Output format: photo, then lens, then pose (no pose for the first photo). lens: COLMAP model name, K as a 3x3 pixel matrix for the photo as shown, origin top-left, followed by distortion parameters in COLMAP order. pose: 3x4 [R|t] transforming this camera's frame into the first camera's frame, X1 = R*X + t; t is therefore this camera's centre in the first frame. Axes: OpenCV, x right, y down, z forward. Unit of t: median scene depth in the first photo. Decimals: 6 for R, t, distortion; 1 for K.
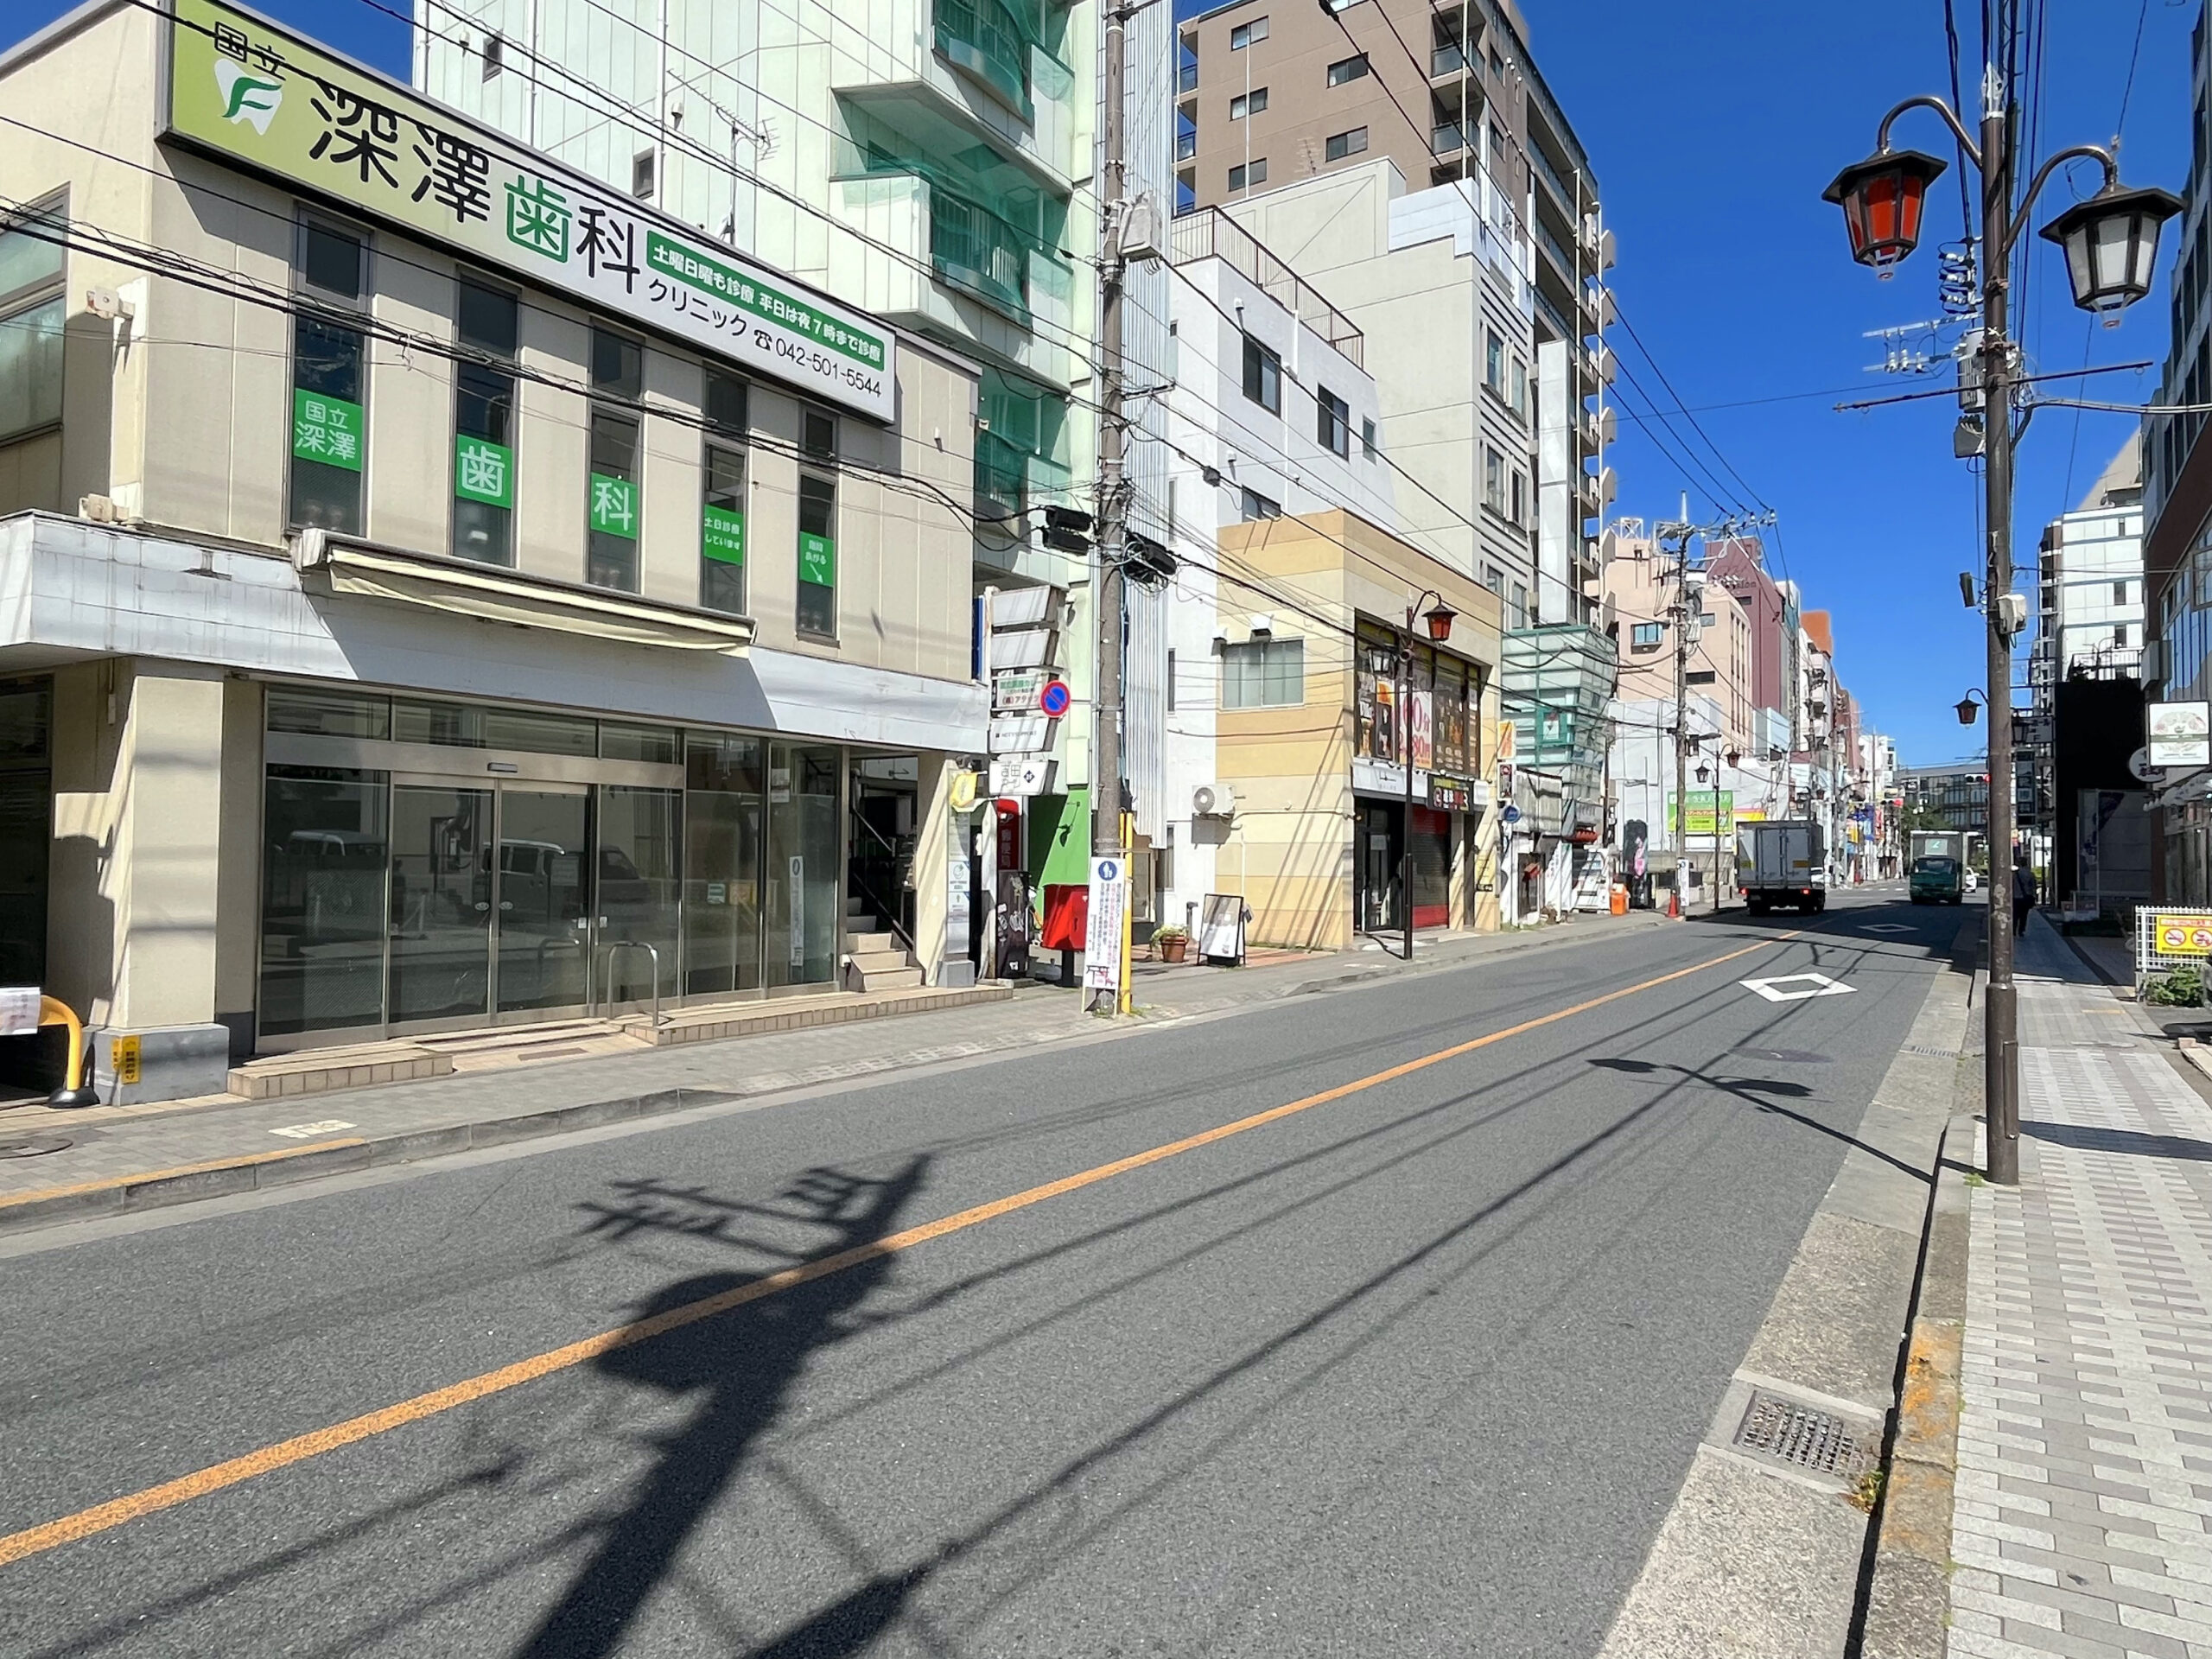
lens RADIAL K [[1338.1, 0, 1106.3], [0, 1338.1, 824.5], [0, 0, 1]] dist [-0.006638, -0.001534]
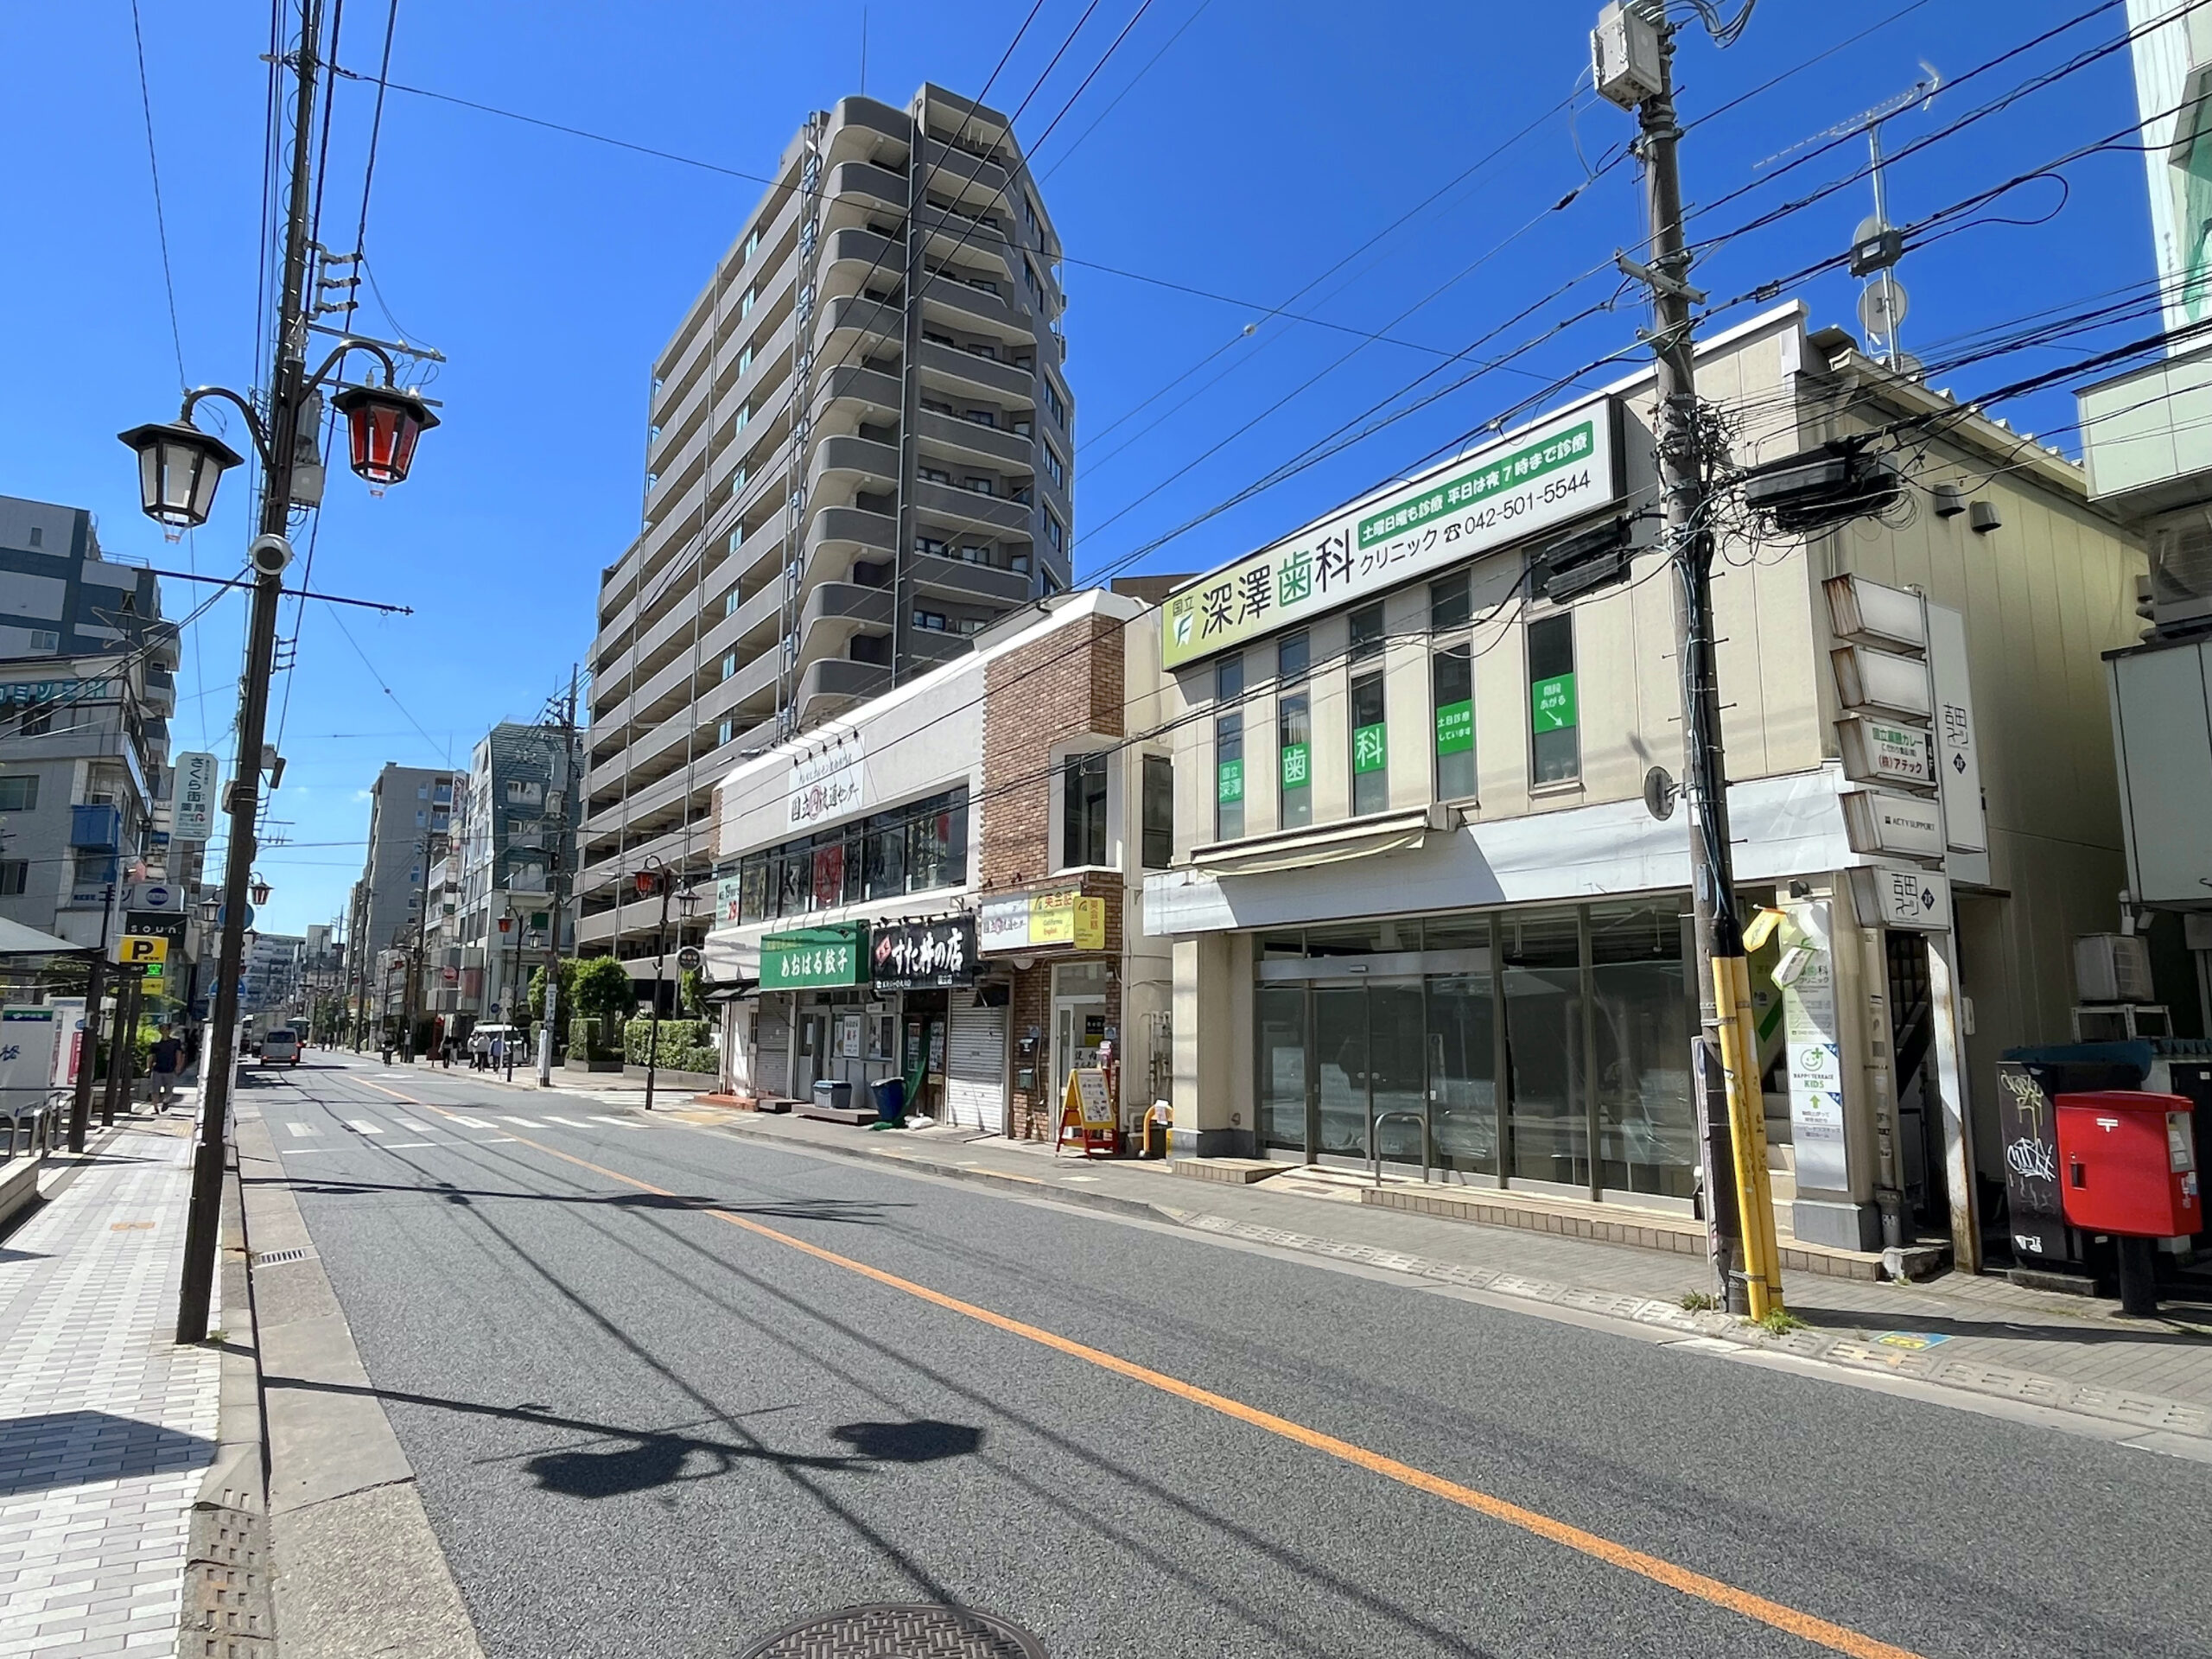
lens RADIAL K [[1338.1, 0, 1103.5], [0, 1338.1, 820.9], [0, 0, 1]] dist [-0.006638, -0.001534]
pose [[-0.399655, -0.153471, -0.903727, 0.818249], [0.014952, 0.984663, -0.173827, 0.037291], [0.916544, -0.082984, -0.391231, 1.232694]]
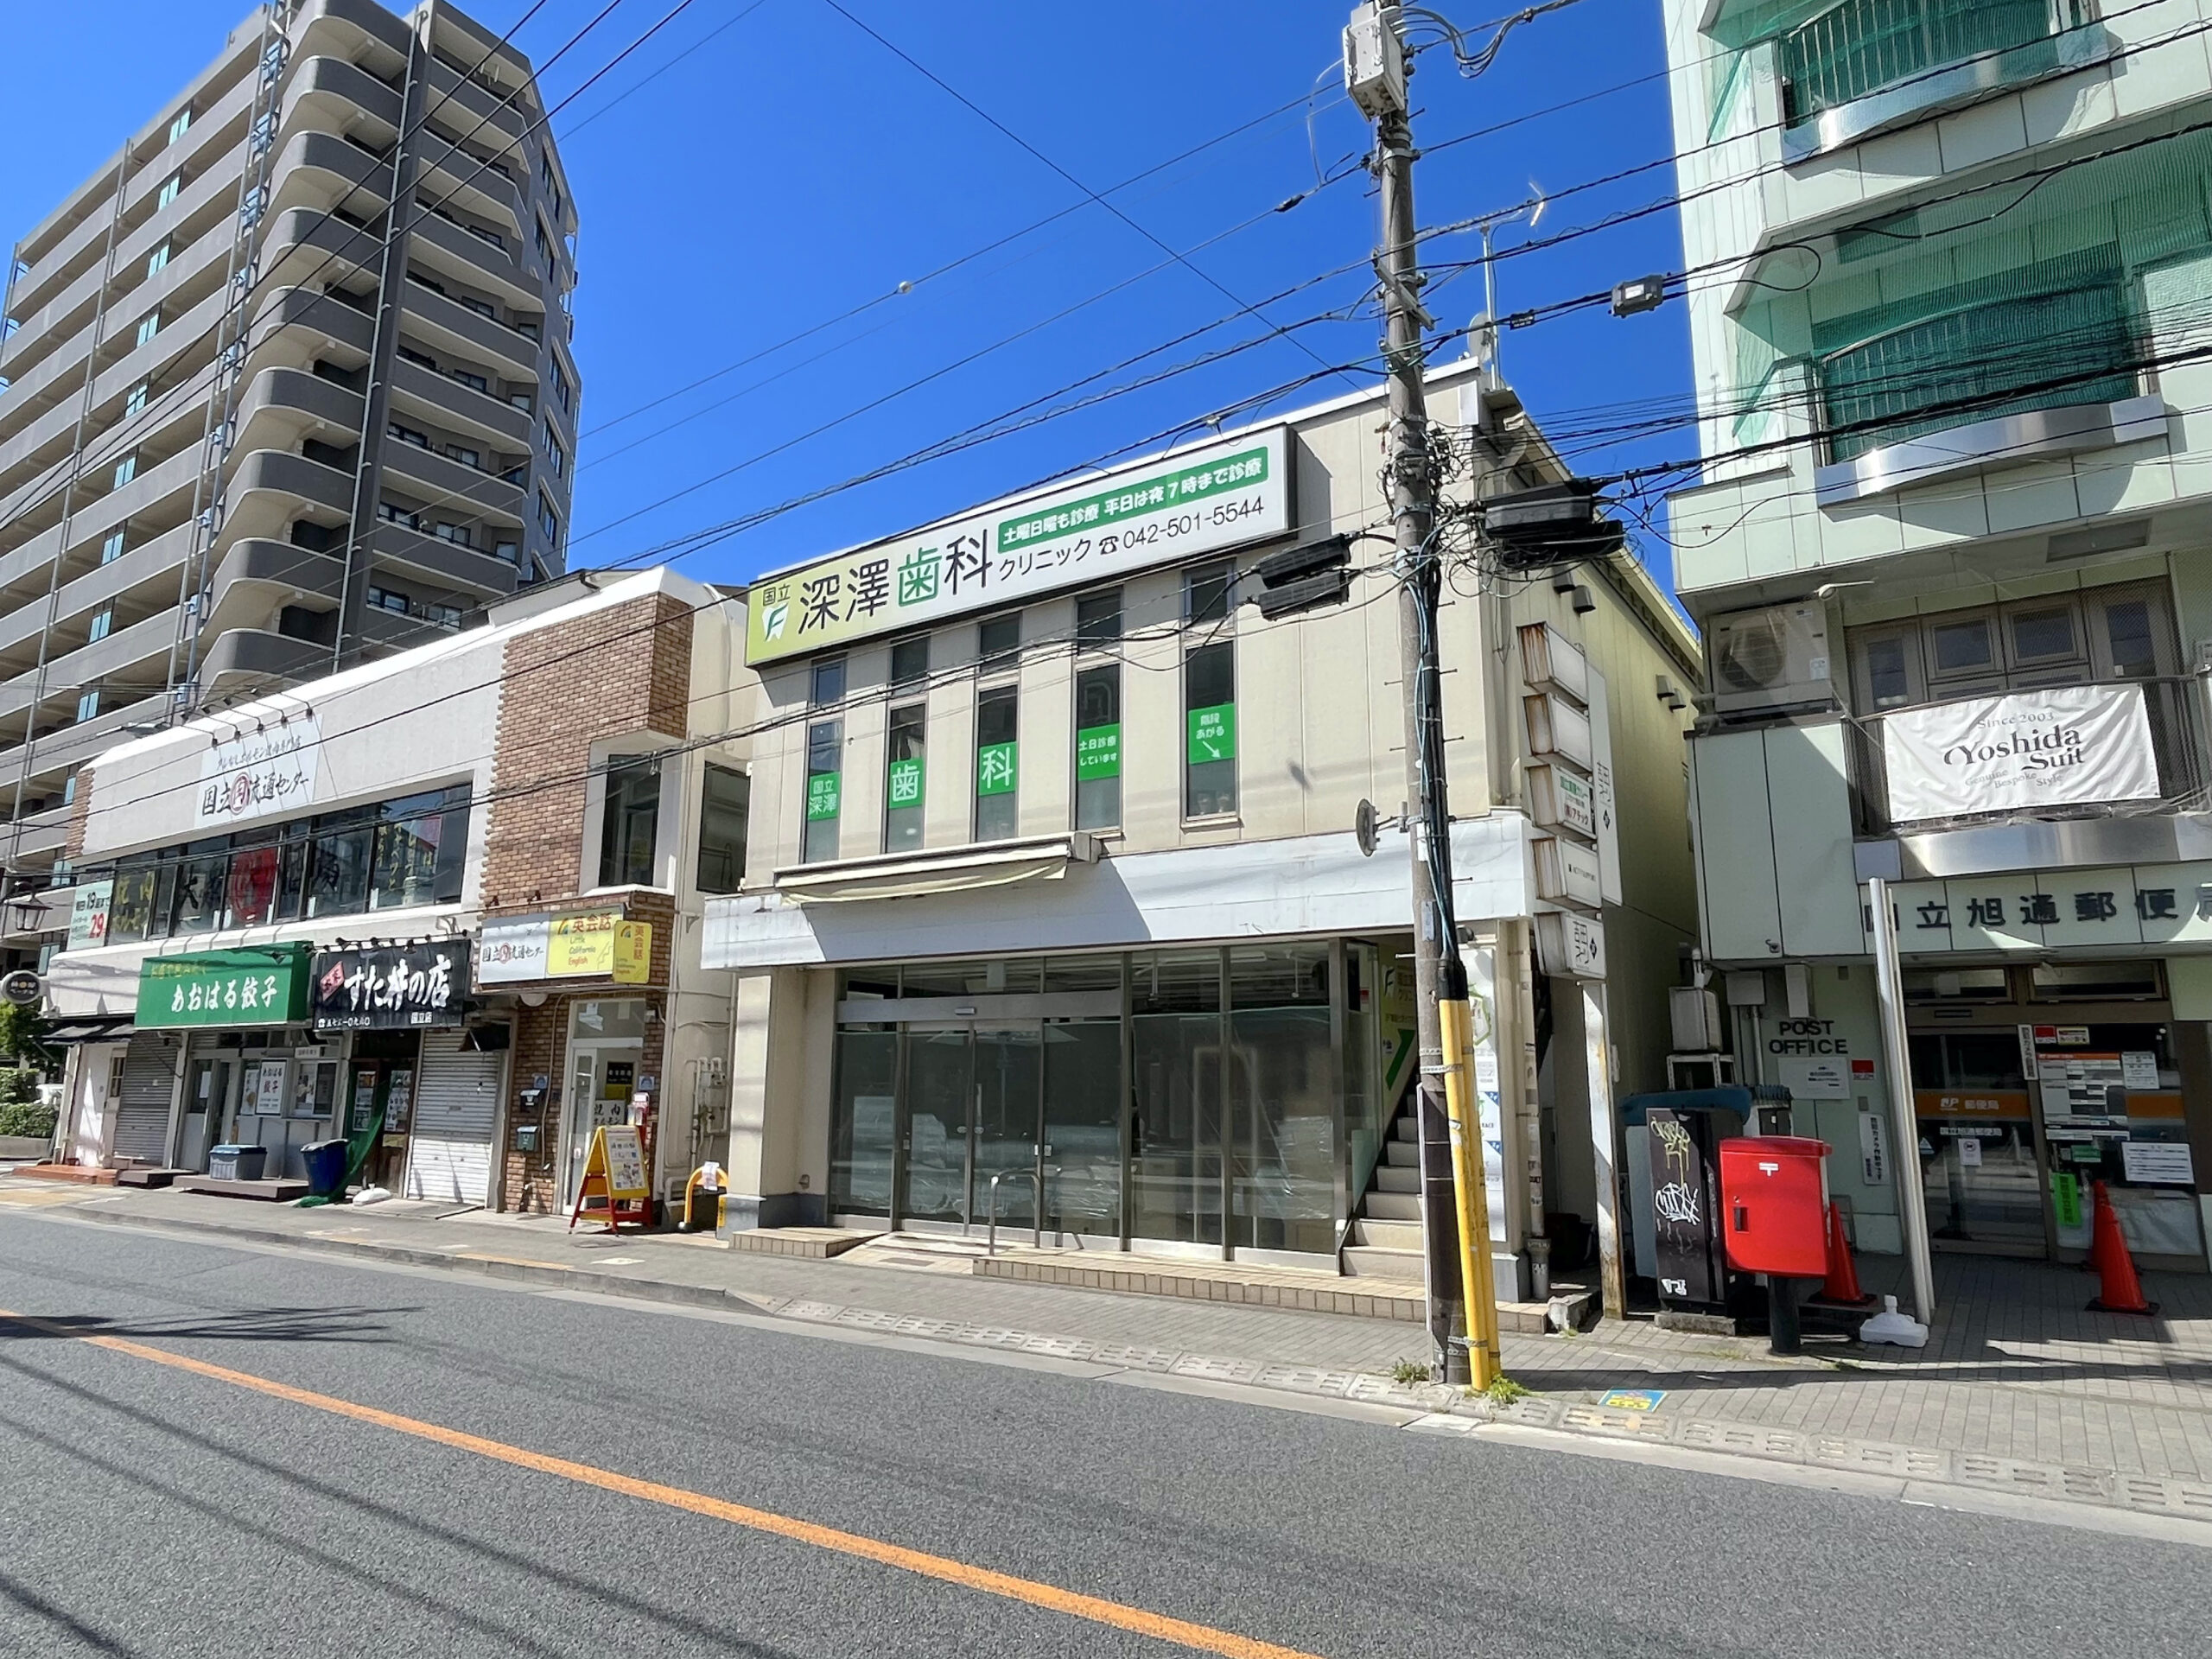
lens RADIAL K [[1338.1, 0, 1103.3], [0, 1338.1, 823.1], [0, 0, 1]] dist [-0.006638, -0.001534]
pose [[-0.015524, -0.199710, -0.979732, 0.711298], [0.023543, 0.979506, -0.200036, 0.033162], [0.999602, -0.026171, -0.010504, 1.083212]]
